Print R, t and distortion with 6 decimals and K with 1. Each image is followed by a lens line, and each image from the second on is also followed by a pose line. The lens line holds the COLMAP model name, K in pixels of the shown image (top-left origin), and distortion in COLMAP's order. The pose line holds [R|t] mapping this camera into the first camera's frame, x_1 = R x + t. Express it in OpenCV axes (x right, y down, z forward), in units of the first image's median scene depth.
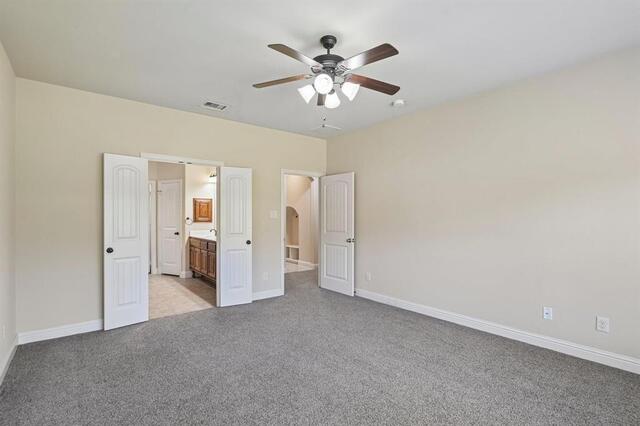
lens RADIAL K [[300.0, 0, 318.8], [0, 300.0, 214.6], [0, 0, 1]] dist [0.004005, 0.000472]
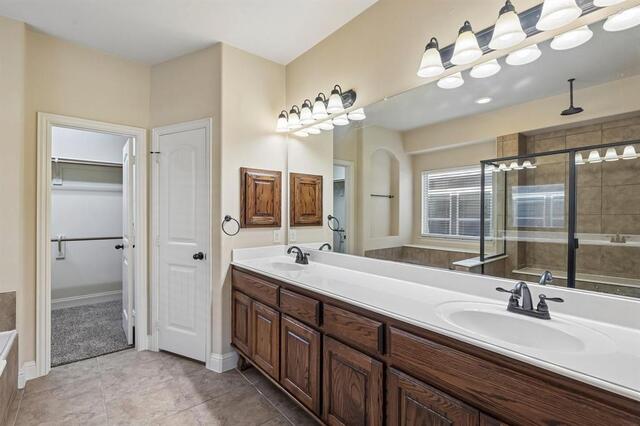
lens RADIAL K [[300.0, 0, 319.5], [0, 300.0, 210.6], [0, 0, 1]] dist [0.004005, 0.000472]
pose [[0.999949, 0.006789, 0.007419, -0.316117], [-0.006862, 0.999927, 0.009946, -0.002293], [-0.007351, -0.009996, 0.999923, 0.601731]]
